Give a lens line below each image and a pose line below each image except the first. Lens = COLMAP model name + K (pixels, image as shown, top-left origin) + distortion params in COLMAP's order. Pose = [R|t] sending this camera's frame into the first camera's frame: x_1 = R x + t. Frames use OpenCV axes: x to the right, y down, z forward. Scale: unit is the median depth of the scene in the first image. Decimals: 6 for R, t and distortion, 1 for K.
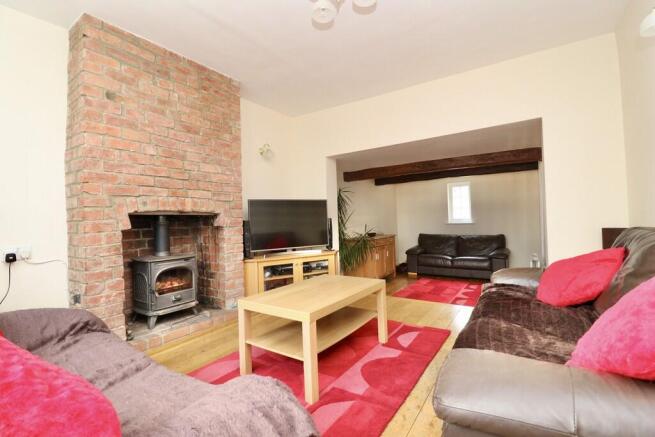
lens RADIAL K [[300.3, 0, 327.1], [0, 300.3, 213.0], [0, 0, 1]] dist [-0.018979, -0.000747]
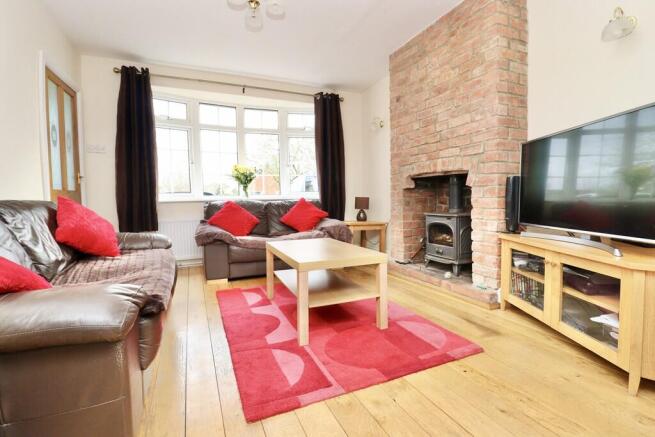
lens RADIAL K [[300.3, 0, 327.1], [0, 300.3, 213.0], [0, 0, 1]] dist [-0.018979, -0.000747]
pose [[-0.533343, 0.083073, -0.841810, 0.645190], [0.052469, 0.996499, 0.065095, 0.050404], [0.844270, -0.009450, -0.535834, 1.237392]]
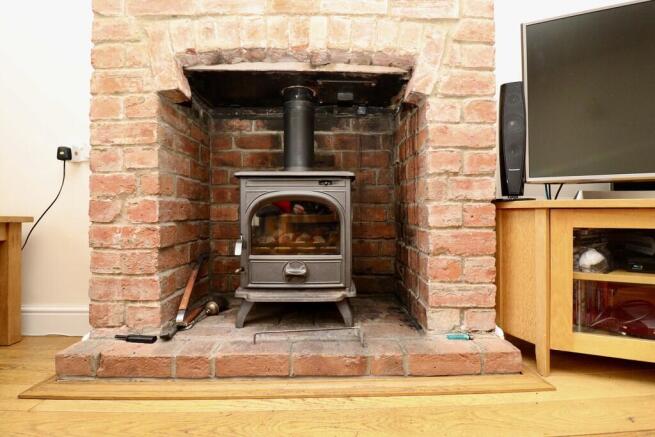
lens RADIAL K [[300.3, 0, 327.1], [0, 300.3, 213.0], [0, 0, 1]] dist [-0.018979, -0.000747]
pose [[0.569854, 0.033665, -0.821056, -0.140701], [-0.000797, 0.999183, 0.040415, 0.186434], [0.821746, -0.022376, 0.569415, 0.795261]]
